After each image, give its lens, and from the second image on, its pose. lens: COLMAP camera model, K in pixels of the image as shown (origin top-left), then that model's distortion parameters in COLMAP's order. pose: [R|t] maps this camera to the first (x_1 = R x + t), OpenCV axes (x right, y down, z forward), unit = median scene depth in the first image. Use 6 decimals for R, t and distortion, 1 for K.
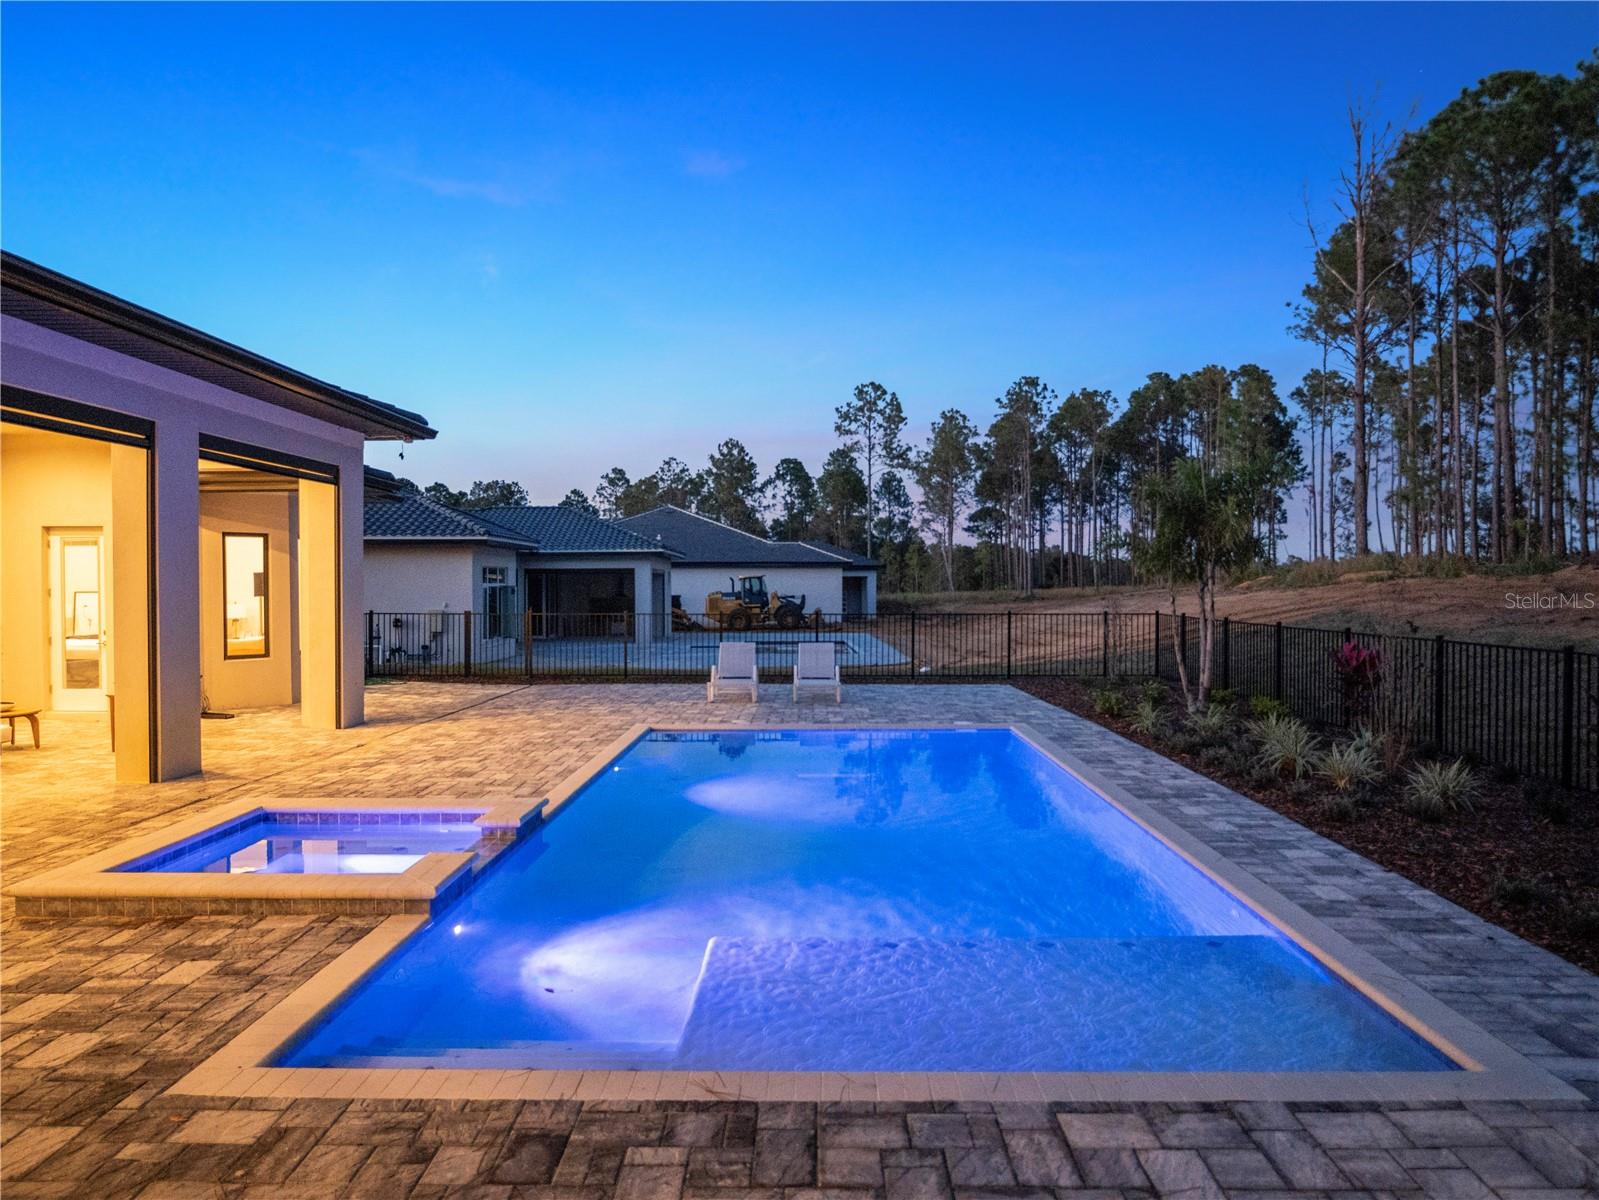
lens RADIAL K [[1019.6, 0, 802.8], [0, 1019.6, 598.0], [0, 0, 1]] dist [-0.010099, 0.001526]
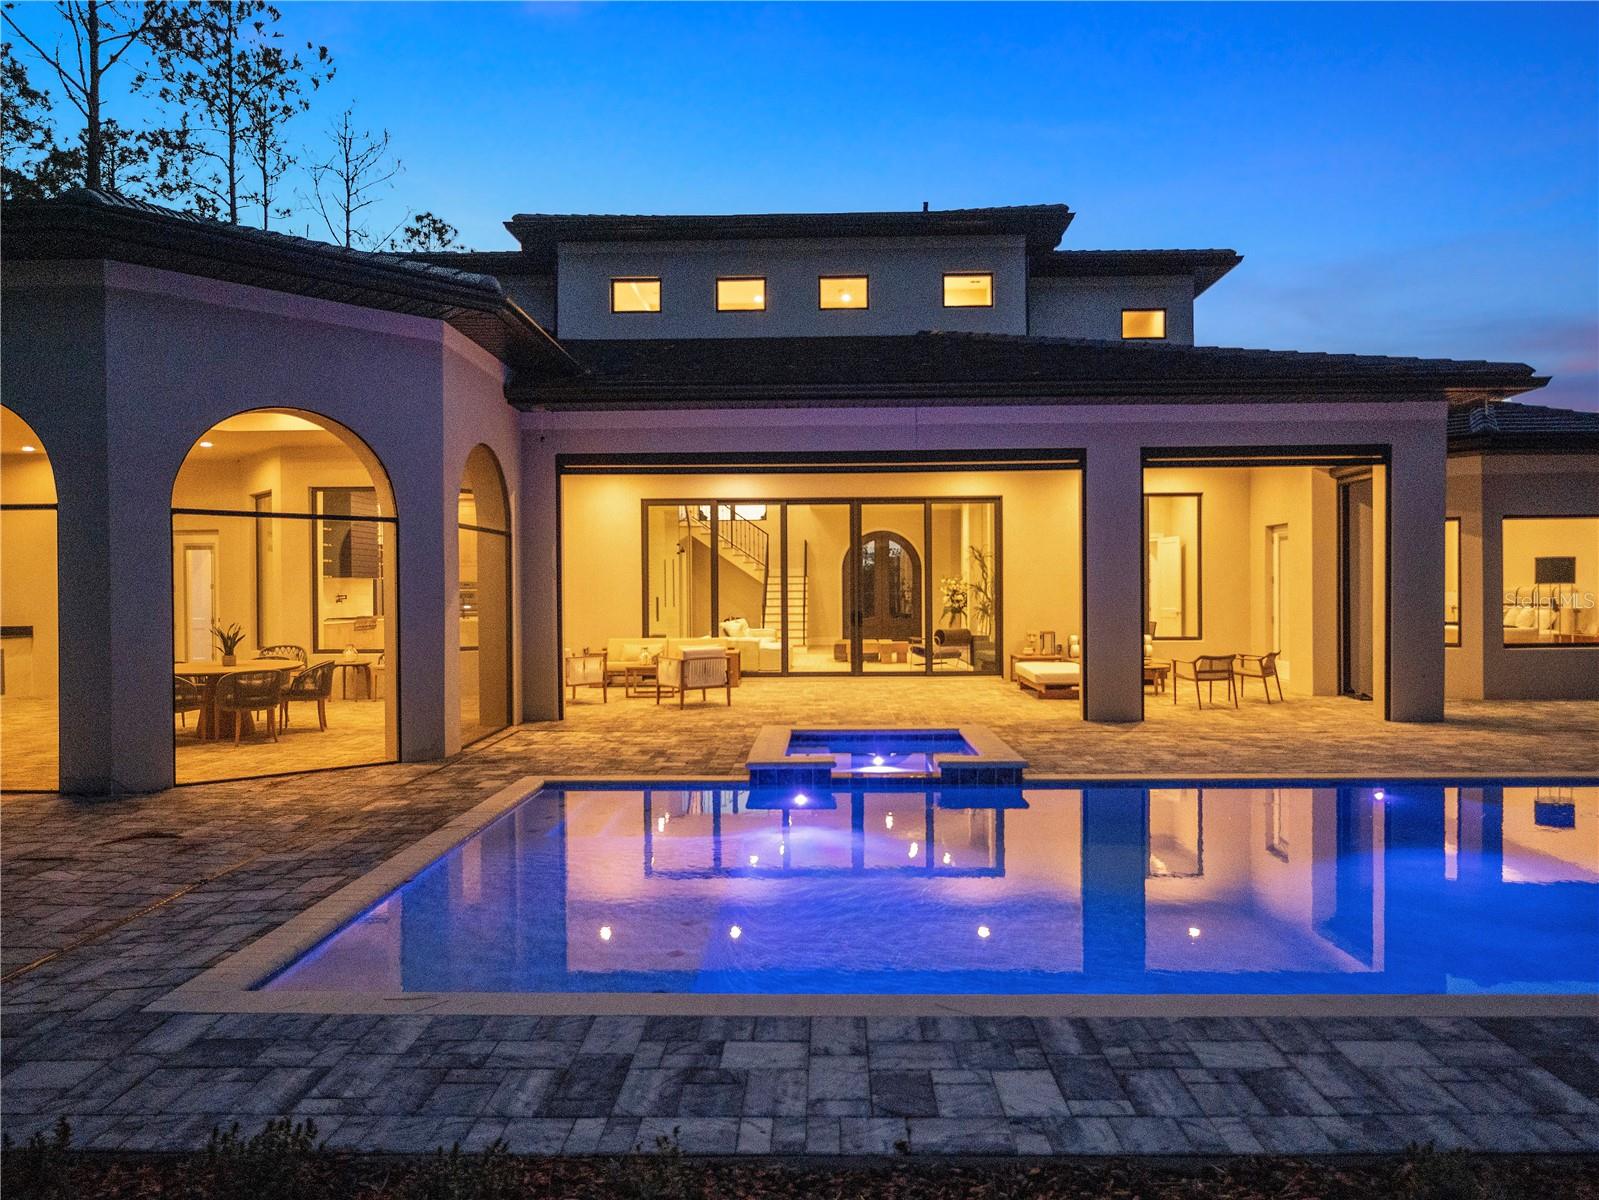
lens RADIAL K [[1019.6, 0, 800.2], [0, 1019.6, 598.5], [0, 0, 1]] dist [-0.010099, 0.001526]
pose [[-0.012539, 0.011546, -0.999855, 1.197295], [-0.007555, 0.999904, 0.011641, 0.017120], [0.999893, 0.007700, -0.012451, 1.108413]]
